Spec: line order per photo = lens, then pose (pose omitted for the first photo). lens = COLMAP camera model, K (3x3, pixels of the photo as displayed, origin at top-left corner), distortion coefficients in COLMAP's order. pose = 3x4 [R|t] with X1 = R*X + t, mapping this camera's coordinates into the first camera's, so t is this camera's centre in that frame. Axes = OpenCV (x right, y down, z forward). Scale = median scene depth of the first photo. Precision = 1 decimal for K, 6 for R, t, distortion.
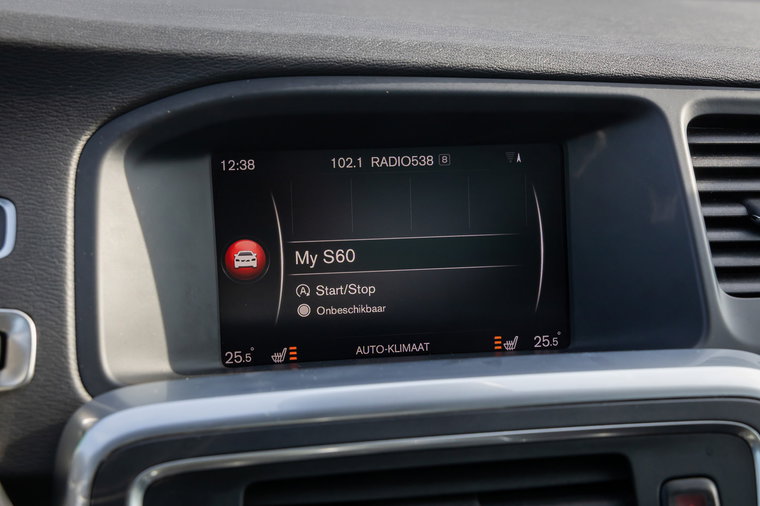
lens RADIAL K [[1088.4, 0, 380.3], [0, 1088.4, 253.5], [0, 0, 1]] dist [-0.027067, 0.000000]
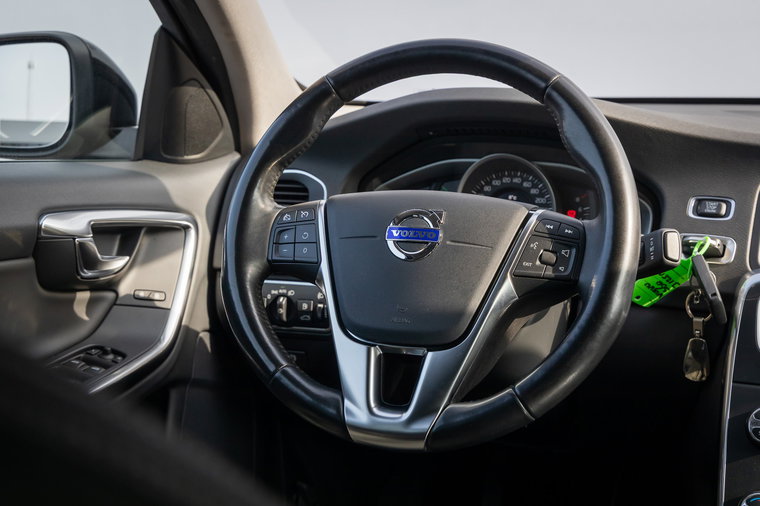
lens RADIAL K [[1133.0, 0, 383.4], [0, 1133.0, 255.4], [0, 0, 1]] dist [-0.014941, 0.000000]
pose [[0.793909, 0.100975, -0.599593, 0.637183], [-0.141610, 0.989703, -0.020830, 0.256001], [0.591316, 0.101445, 0.800034, -1.671285]]
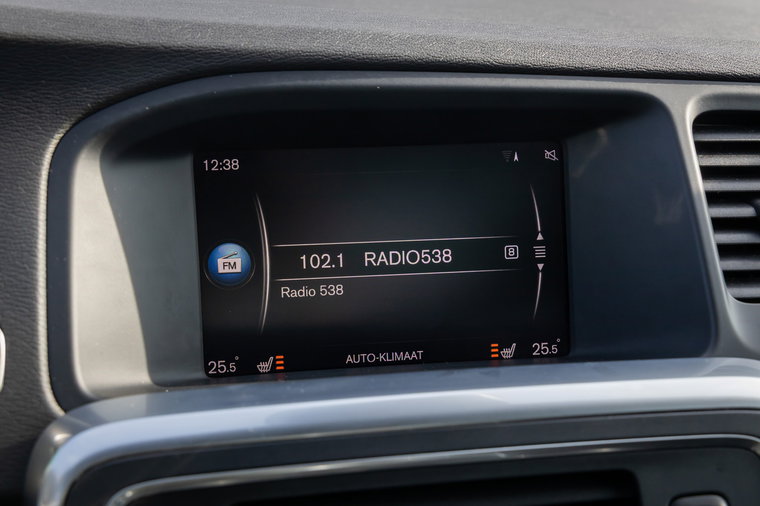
lens RADIAL K [[1088.4, 0, 378.6], [0, 1088.4, 251.4], [0, 0, 1]] dist [-0.027067, 0.000000]
pose [[0.999969, -0.002297, 0.007590, -0.000618], [0.002314, 0.999995, -0.002125, -0.003308], [-0.007585, 0.002143, 0.999969, 0.051805]]
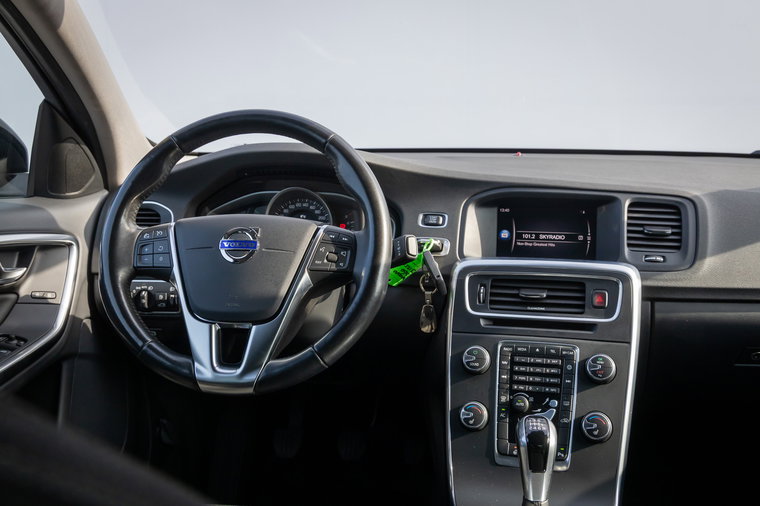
lens RADIAL K [[738.3, 0, 384.7], [0, 738.3, 253.7], [0, 0, 1]] dist [-0.013180, 0.000000]
pose [[0.914964, 0.068474, -0.397684, 0.555513], [-0.094068, 0.994540, -0.045183, 0.240713], [0.392419, 0.078750, 0.916409, -1.612531]]
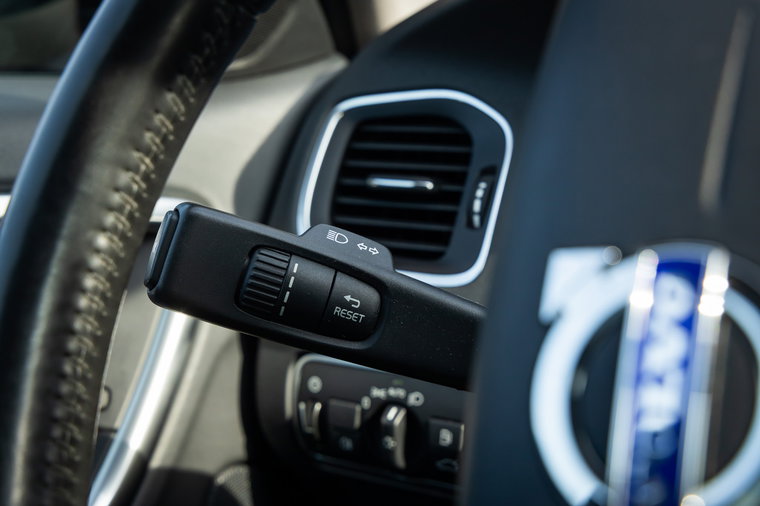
lens RADIAL K [[1133.0, 0, 382.0], [0, 1133.0, 251.8], [0, 0, 1]] dist [-0.014941, 0.000000]
pose [[0.588401, 0.145282, -0.795410, -0.437291], [-0.144087, 0.986820, 0.073655, 0.089222], [0.795627, 0.071269, 0.601579, -0.163013]]
